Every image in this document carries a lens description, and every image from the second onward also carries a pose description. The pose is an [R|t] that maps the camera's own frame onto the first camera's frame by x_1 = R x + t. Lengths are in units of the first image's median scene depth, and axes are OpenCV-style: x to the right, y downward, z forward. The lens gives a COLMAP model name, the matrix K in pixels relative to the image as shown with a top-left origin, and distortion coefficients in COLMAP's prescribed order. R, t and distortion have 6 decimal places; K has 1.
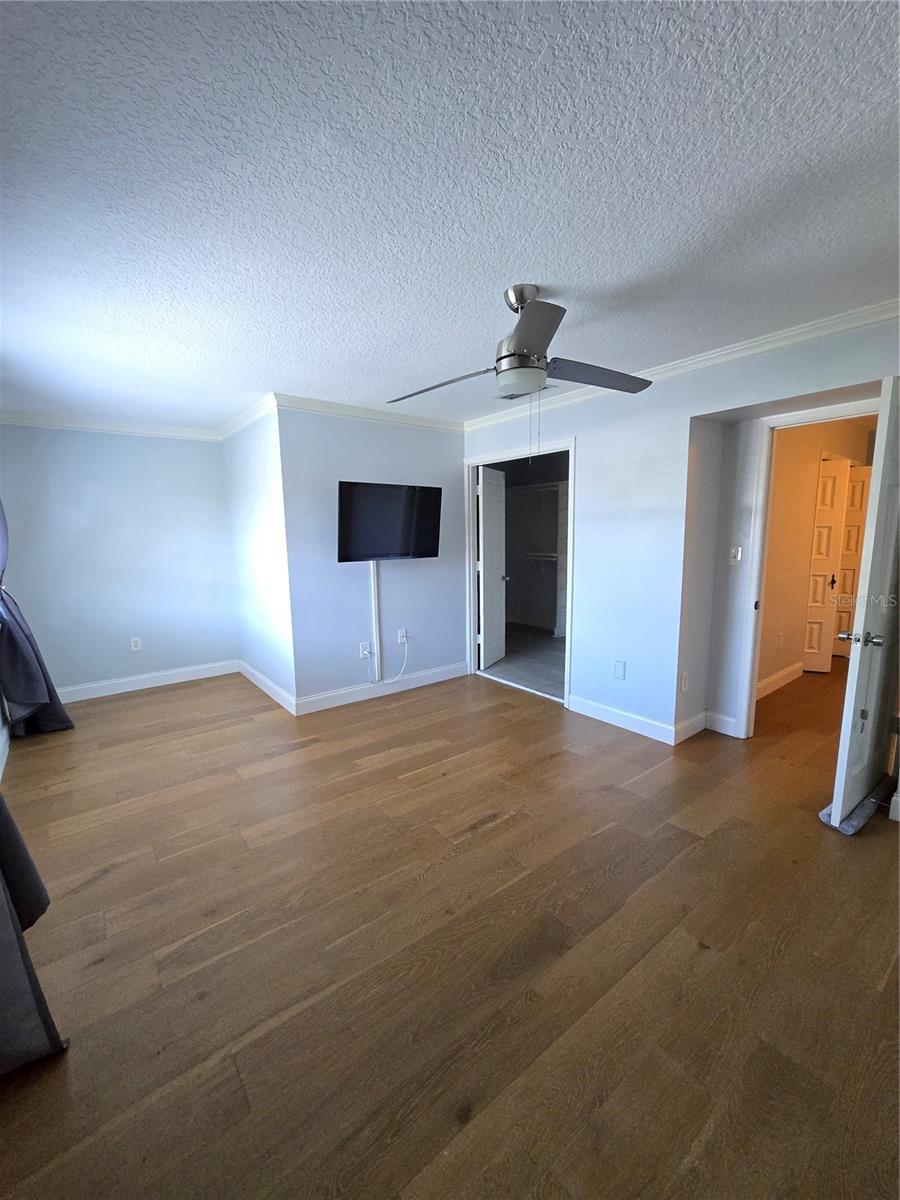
lens RADIAL K [[494.7, 0, 449.3], [0, 494.7, 602.0], [0, 0, 1]] dist [-0.004741, 0.003440]
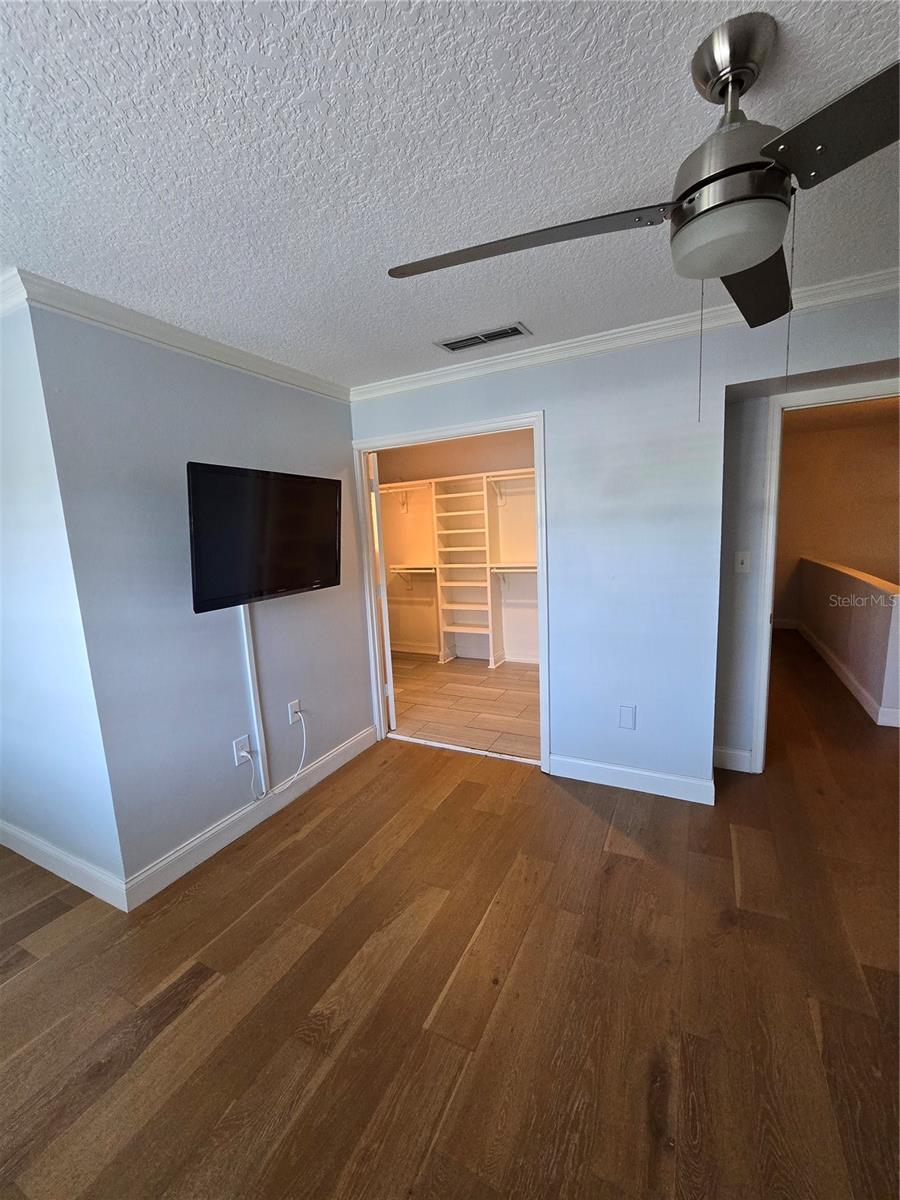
lens RADIAL K [[494.7, 0, 450.6], [0, 494.7, 601.9], [0, 0, 1]] dist [-0.004741, 0.003440]
pose [[0.903851, -0.094561, 0.417268, -0.187396], [0.096438, 0.995200, 0.016635, -0.072415], [-0.416838, 0.025205, 0.908631, 0.371282]]
